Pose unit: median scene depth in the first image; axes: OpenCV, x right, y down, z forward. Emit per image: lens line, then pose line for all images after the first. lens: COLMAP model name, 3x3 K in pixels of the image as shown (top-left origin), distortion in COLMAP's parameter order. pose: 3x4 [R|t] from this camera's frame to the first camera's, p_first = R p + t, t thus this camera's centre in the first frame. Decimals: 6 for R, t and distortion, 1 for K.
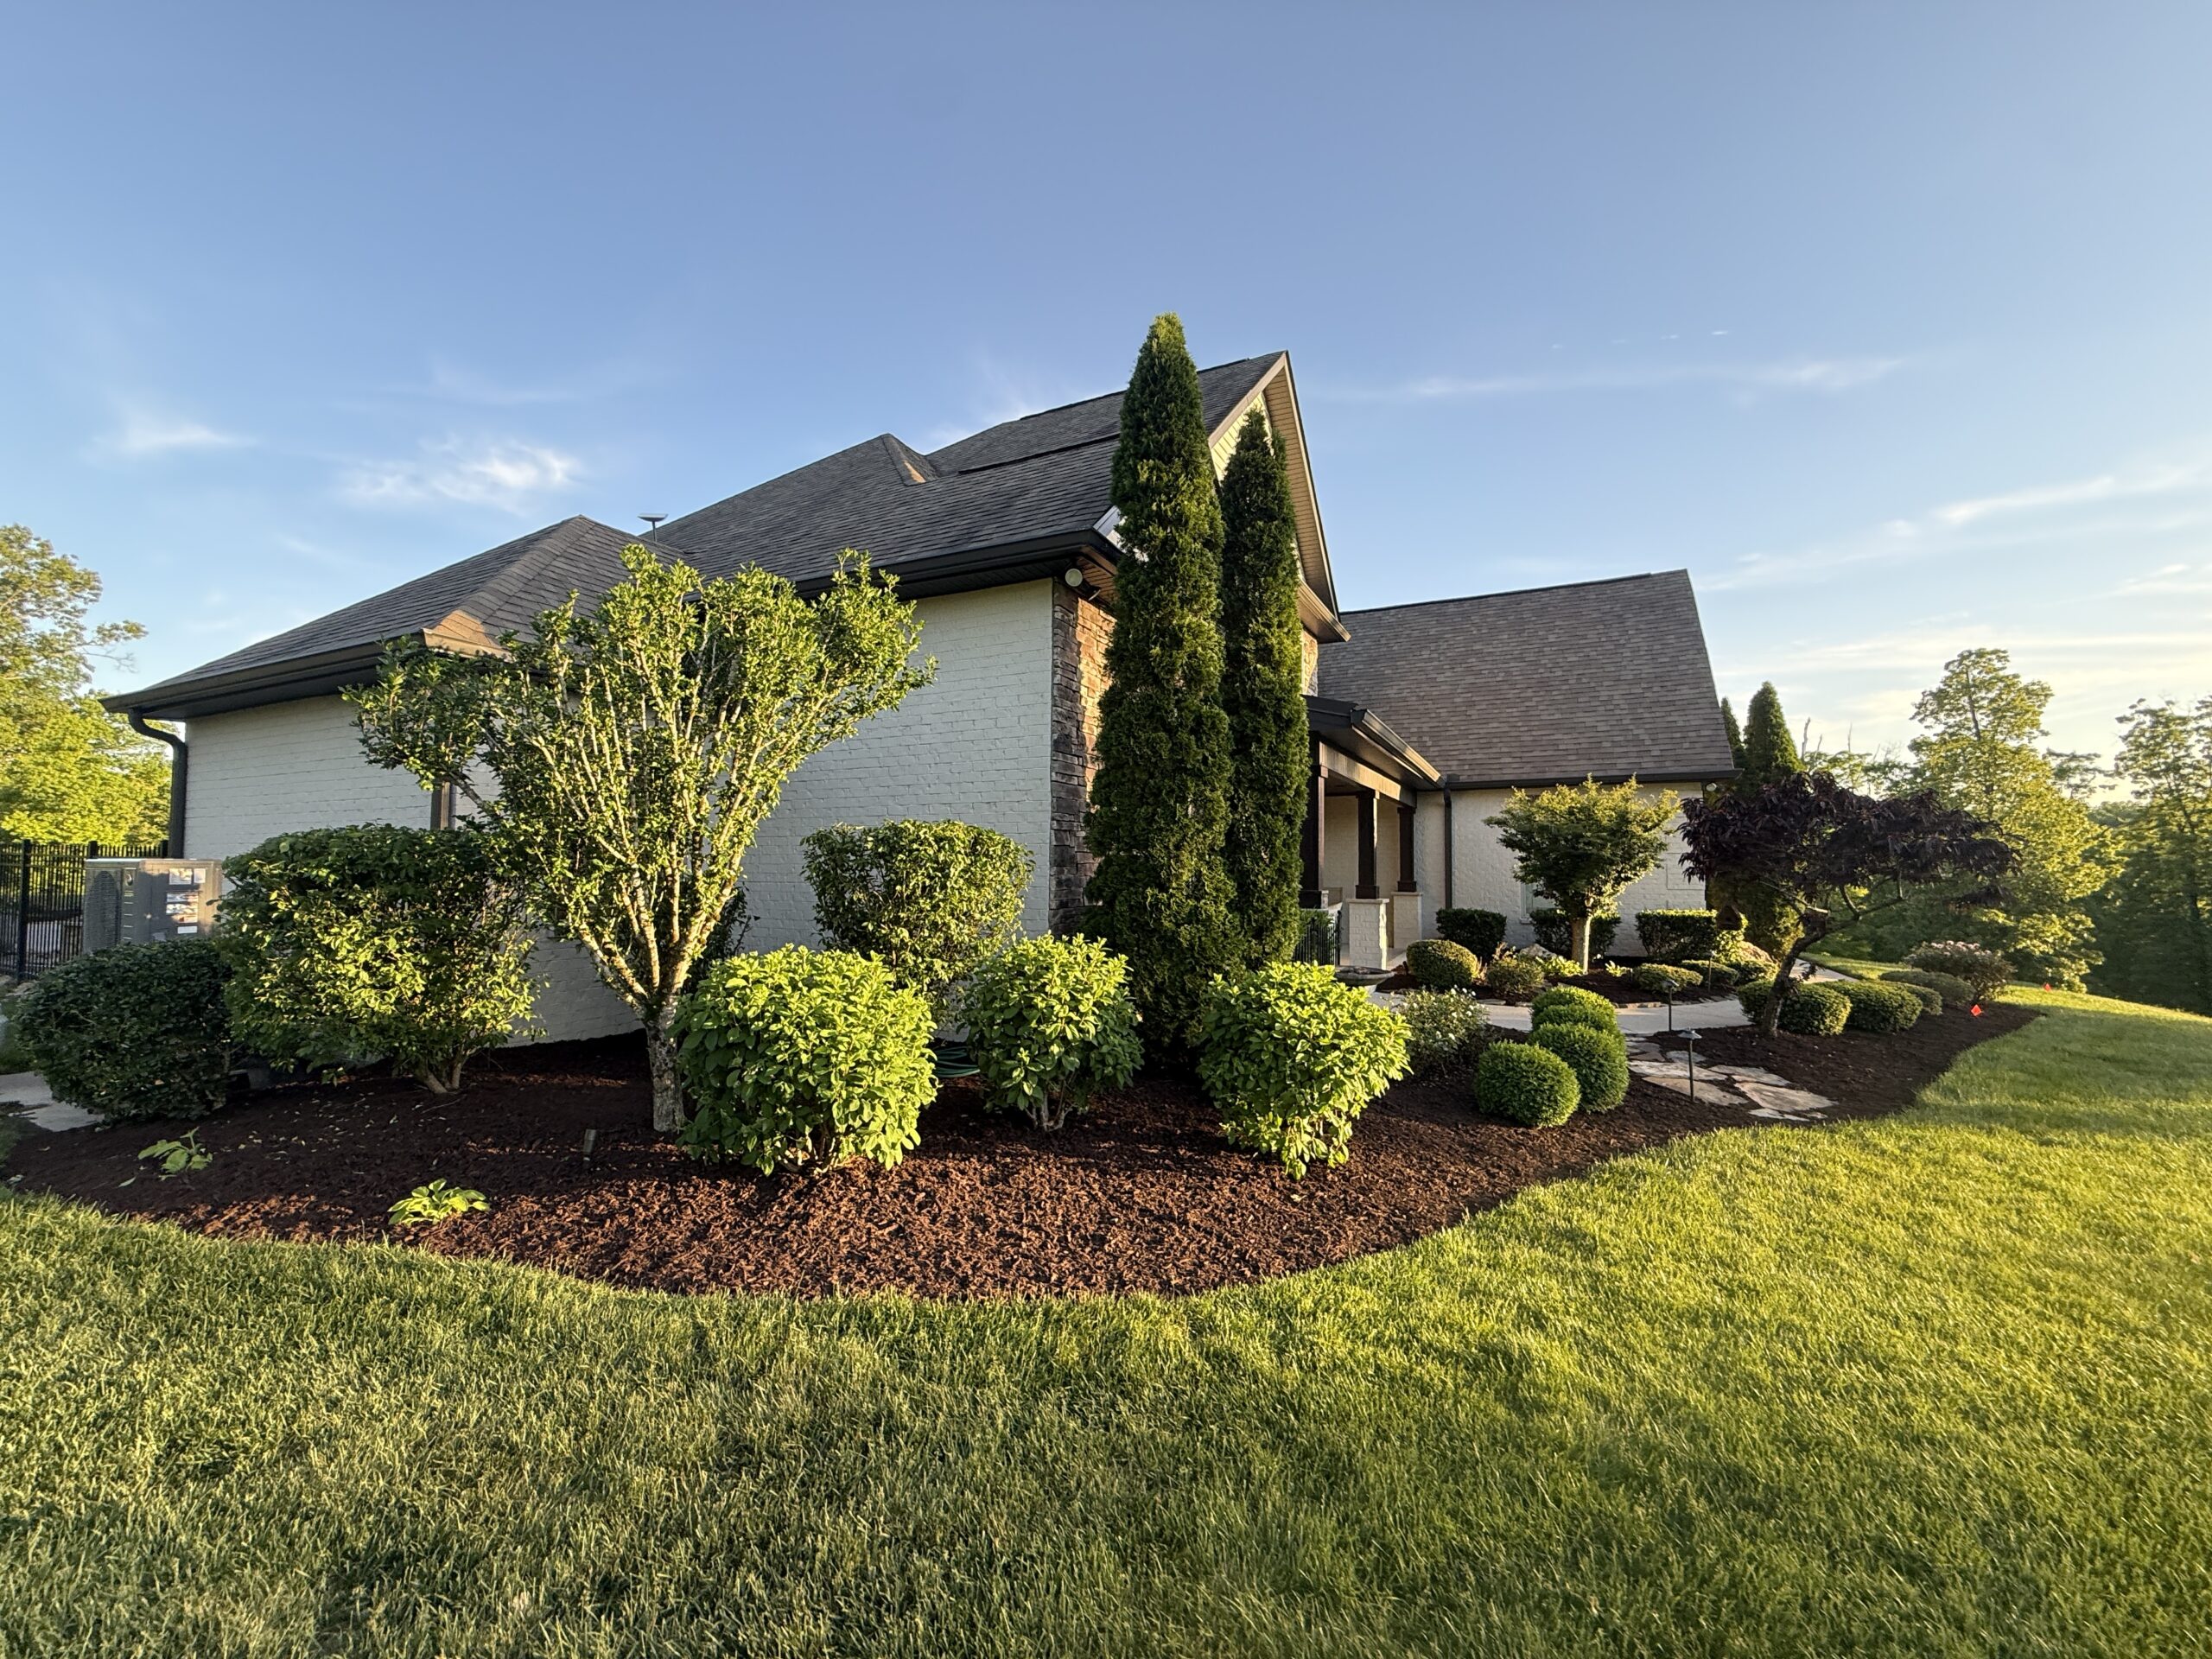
lens RADIAL K [[884.3, 0, 1099.9], [0, 884.3, 827.5], [0, 0, 1]] dist [-0.000065, 0.000636]
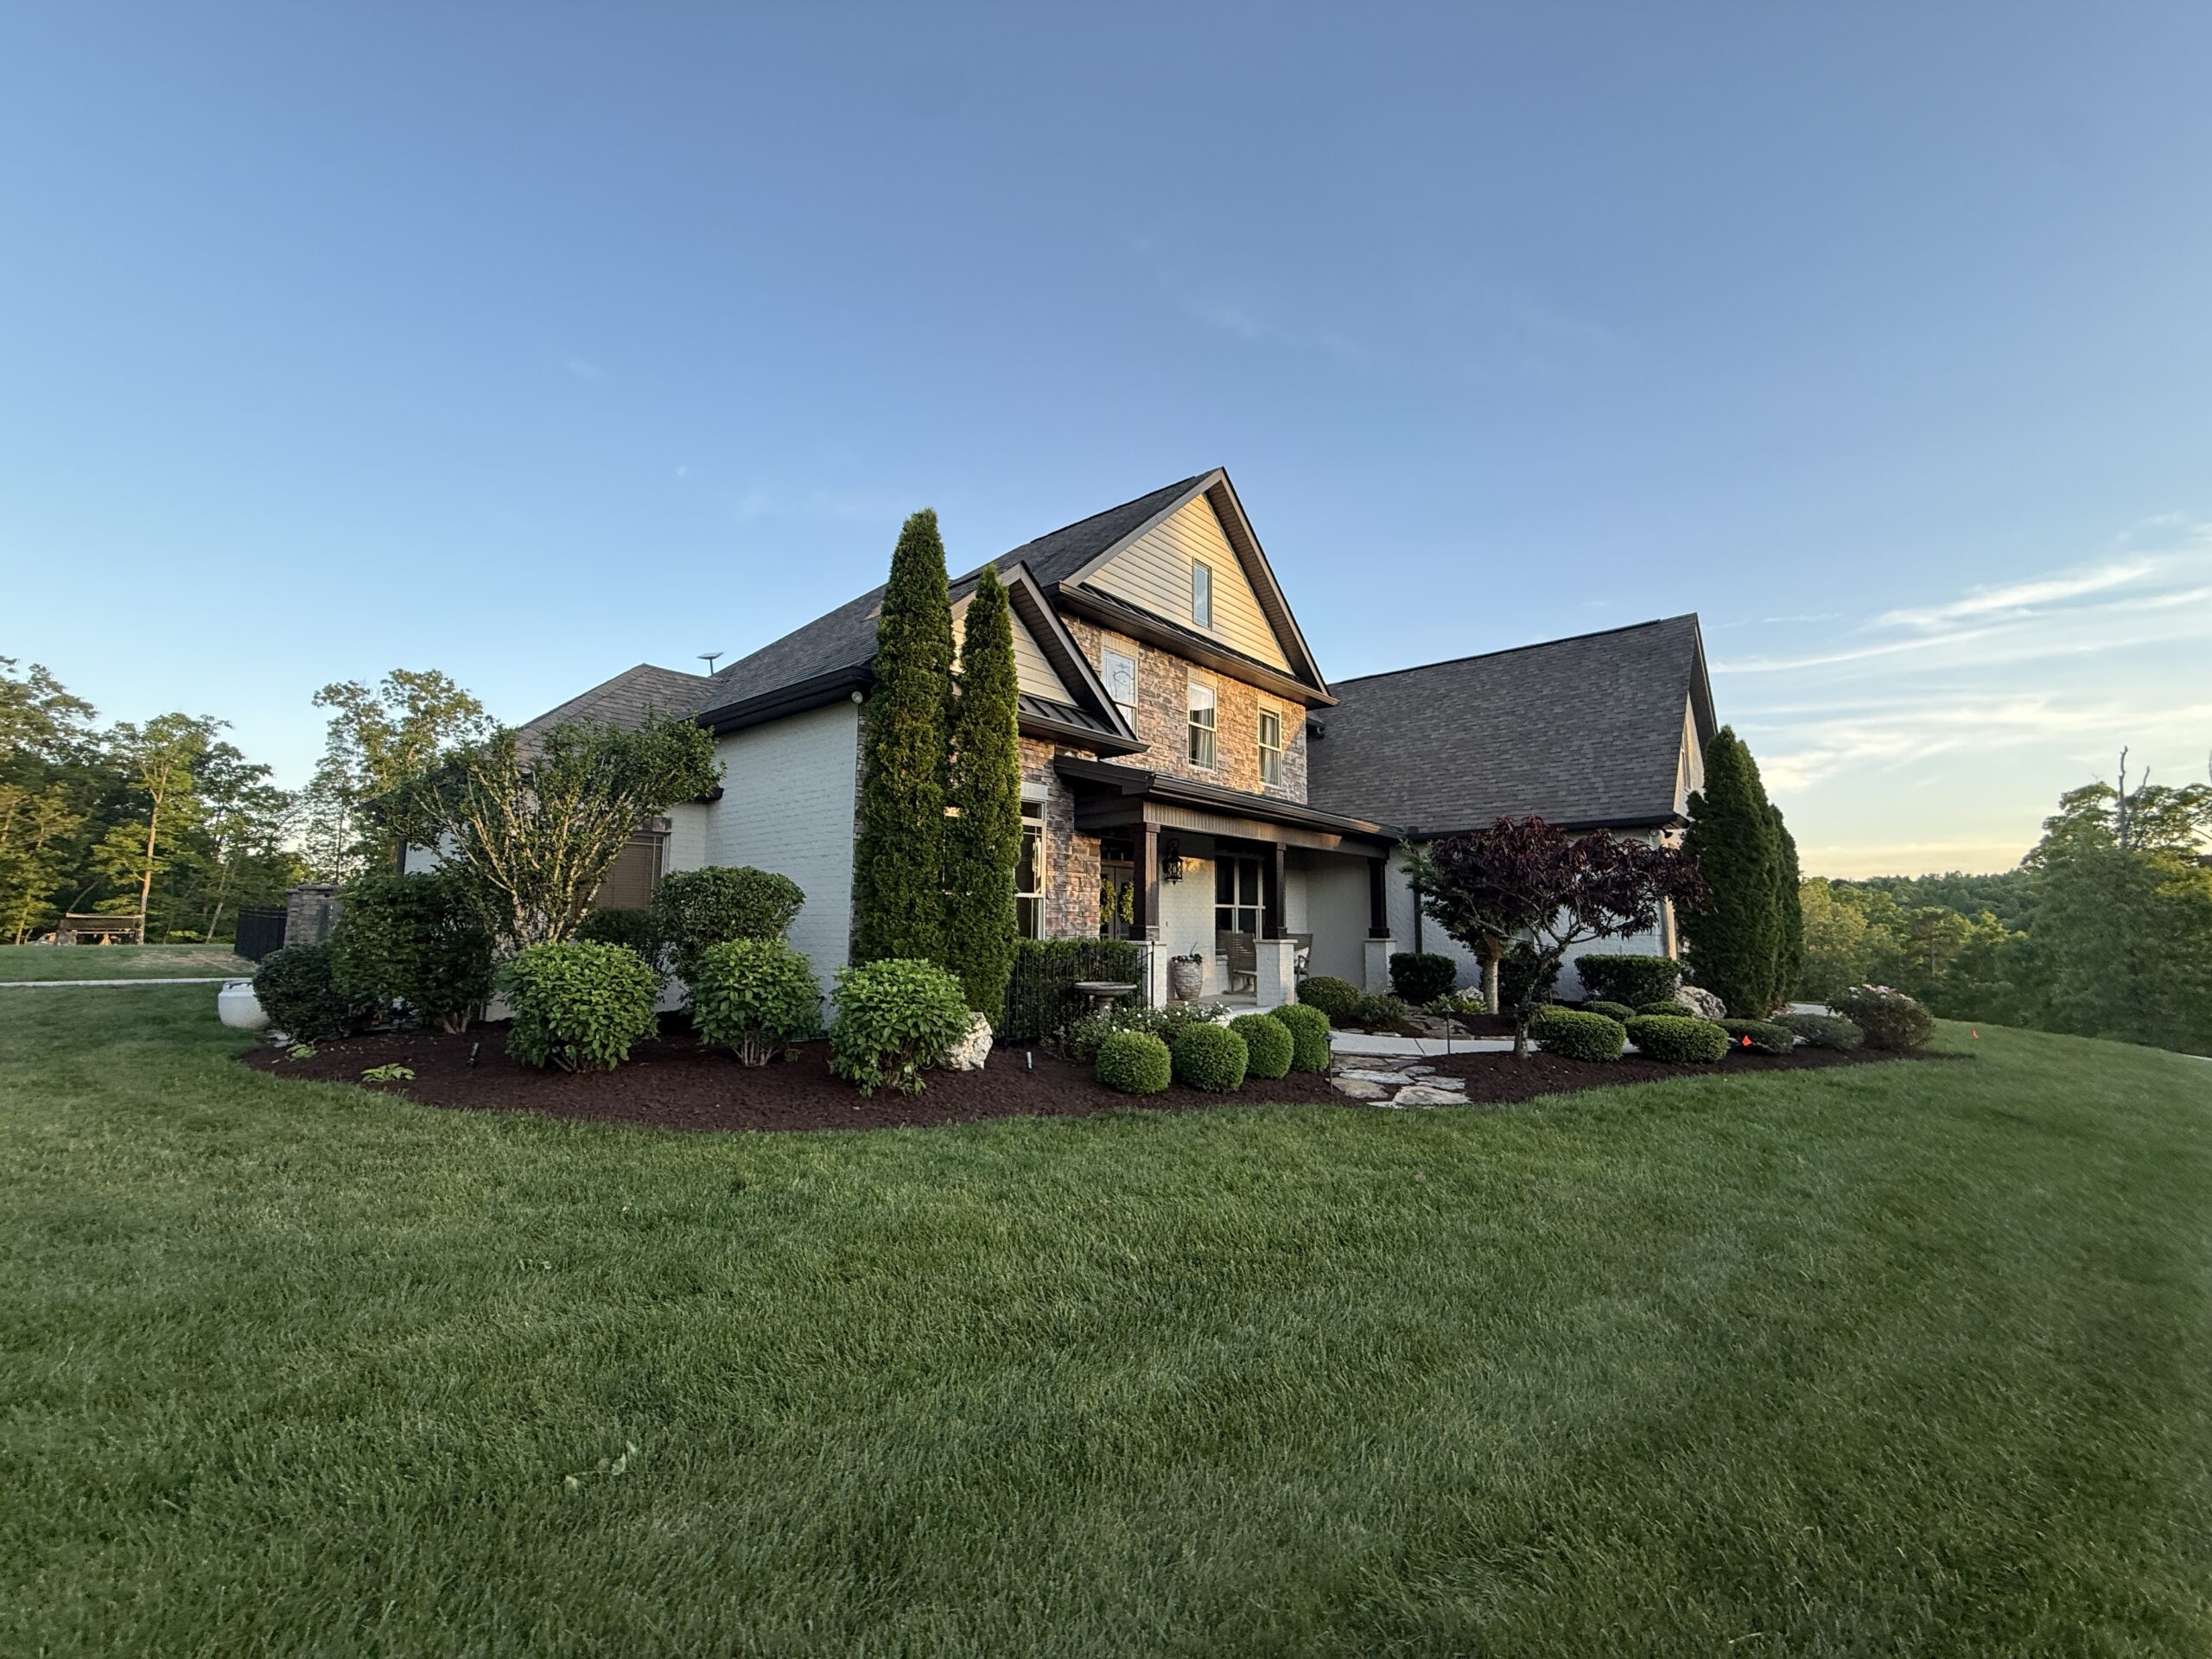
lens RADIAL K [[884.3, 0, 1093.1], [0, 884.3, 825.3], [0, 0, 1]] dist [-0.000065, 0.000636]
pose [[0.969675, -0.028493, -0.242732, 0.828055], [0.009734, 0.996895, -0.078134, 0.049148], [0.244204, 0.073402, 0.966942, -0.339064]]
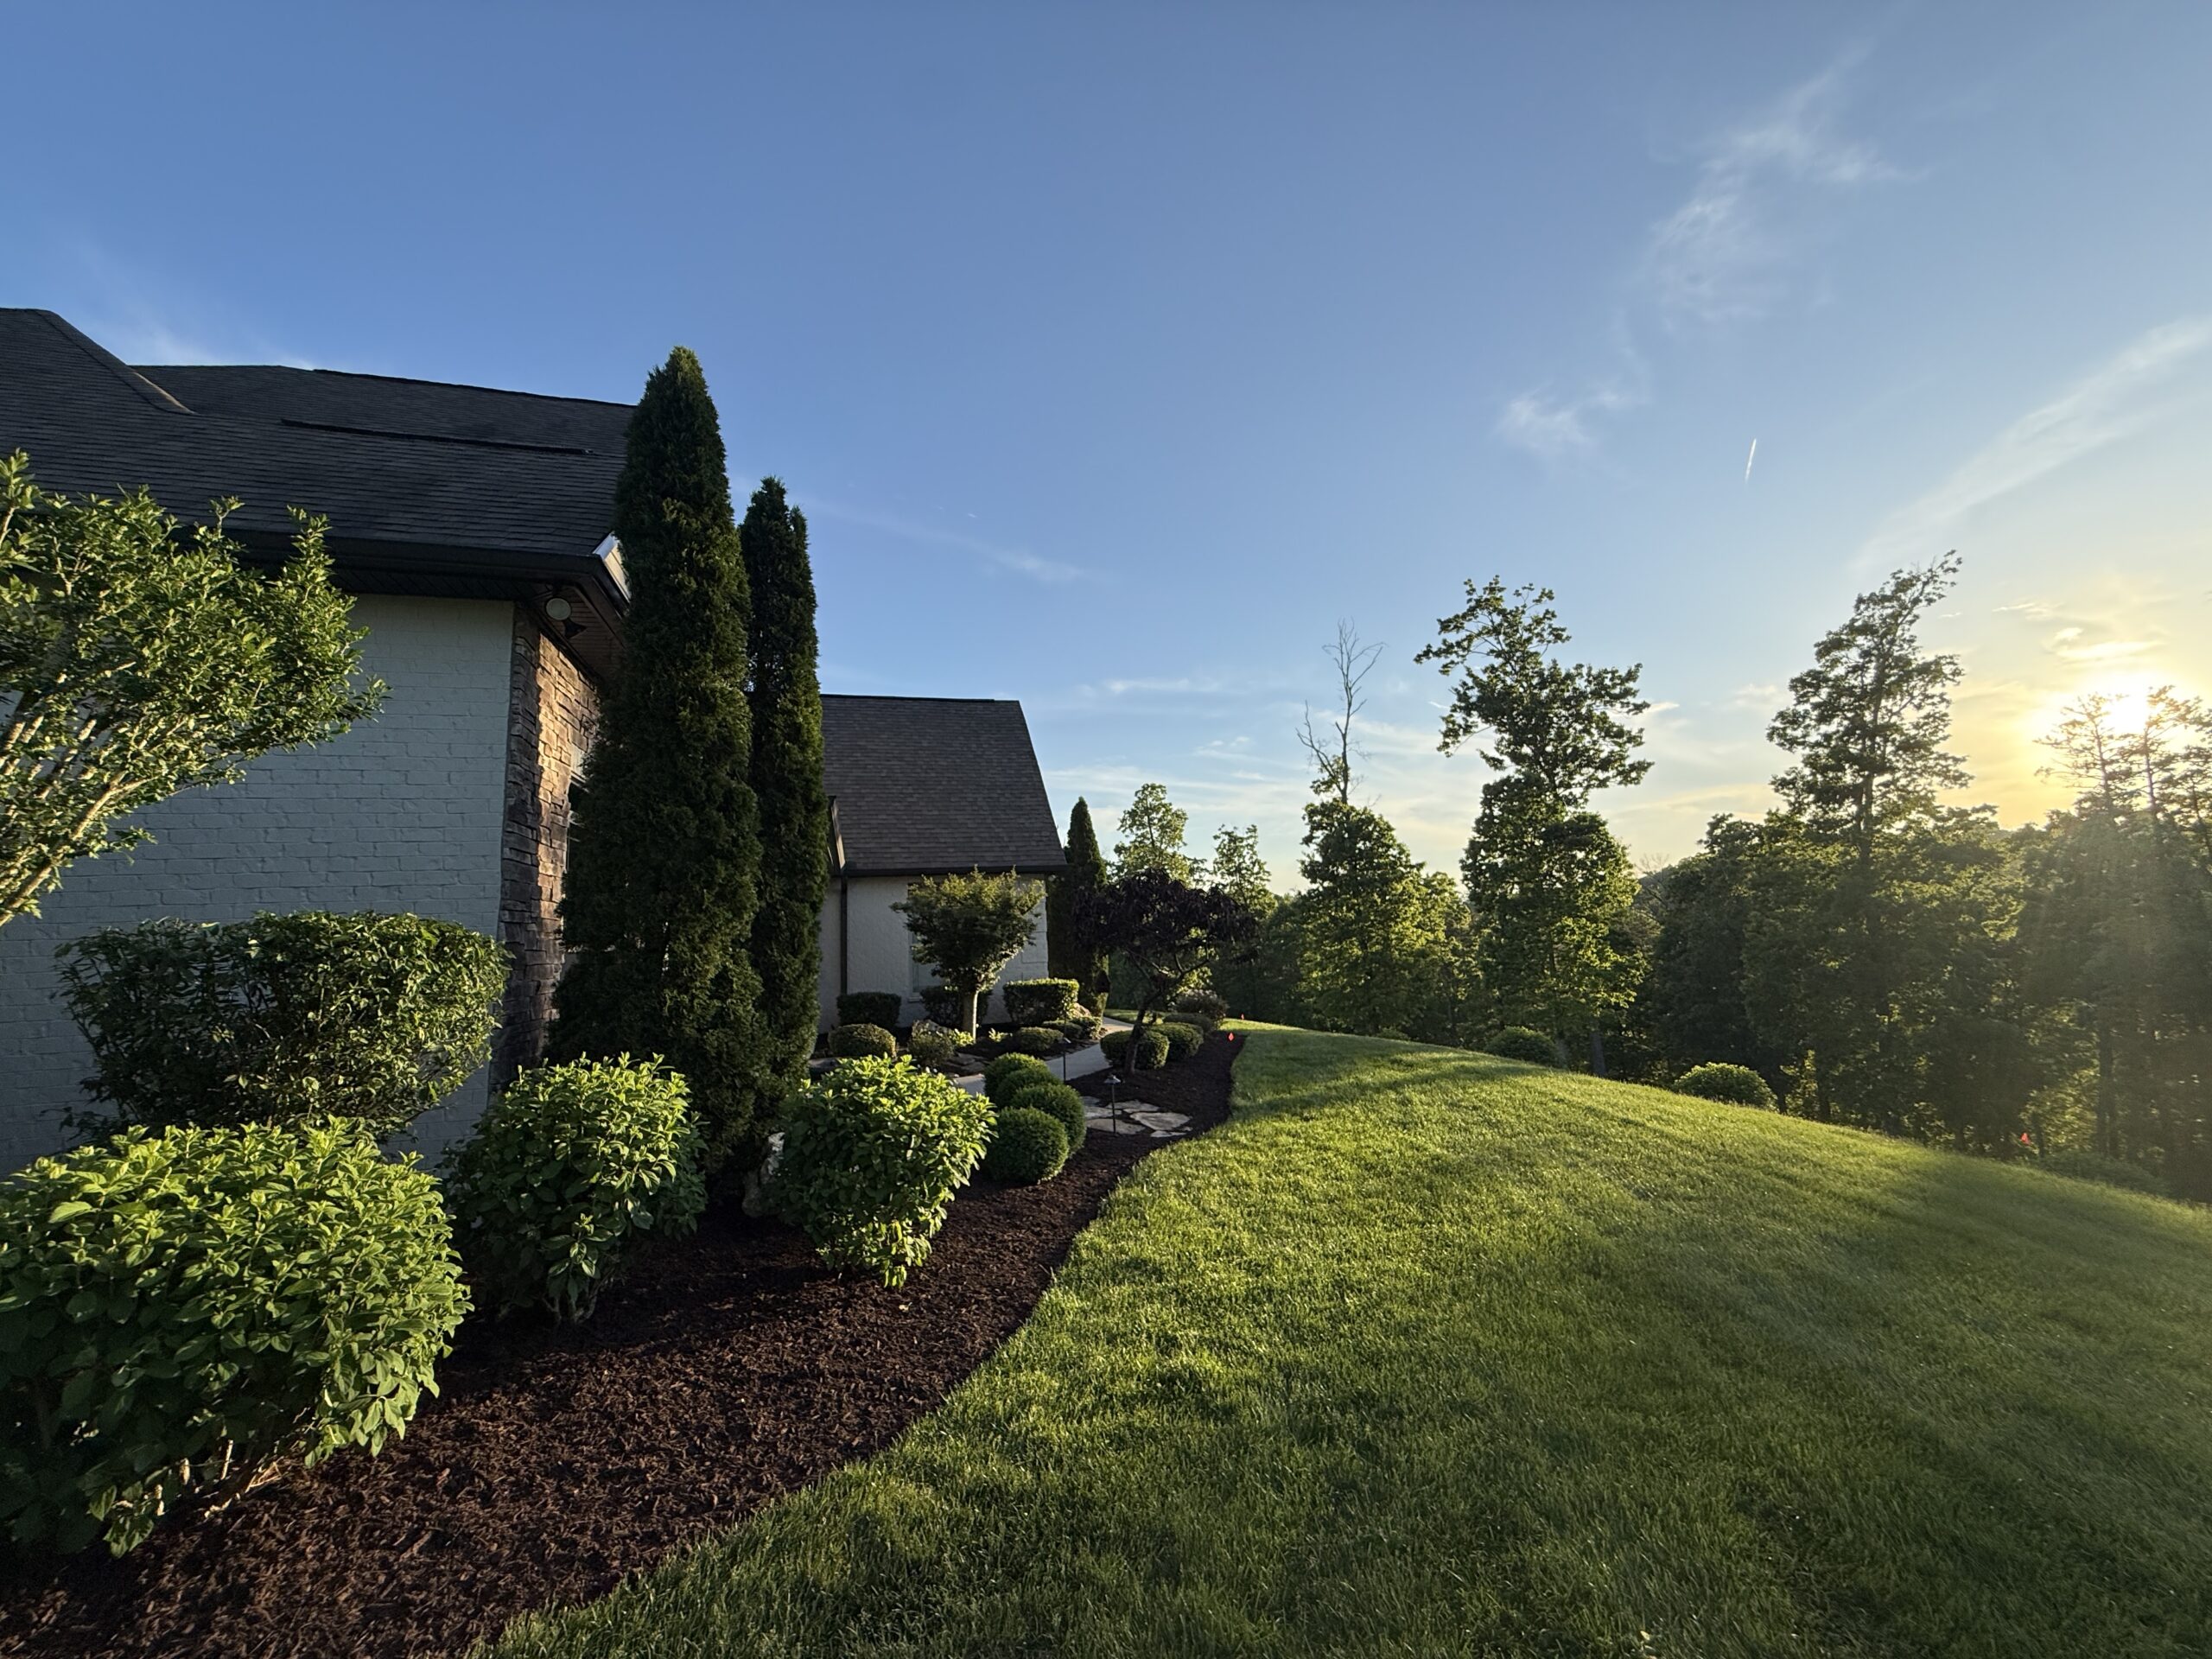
lens RADIAL K [[884.3, 0, 1097.2], [0, 884.3, 827.0], [0, 0, 1]] dist [-0.000065, 0.000636]
pose [[0.739321, 0.052542, 0.671300, -0.239761], [0.013493, 0.995595, -0.092785, -0.002397], [-0.673218, 0.077656, 0.735355, 0.104916]]
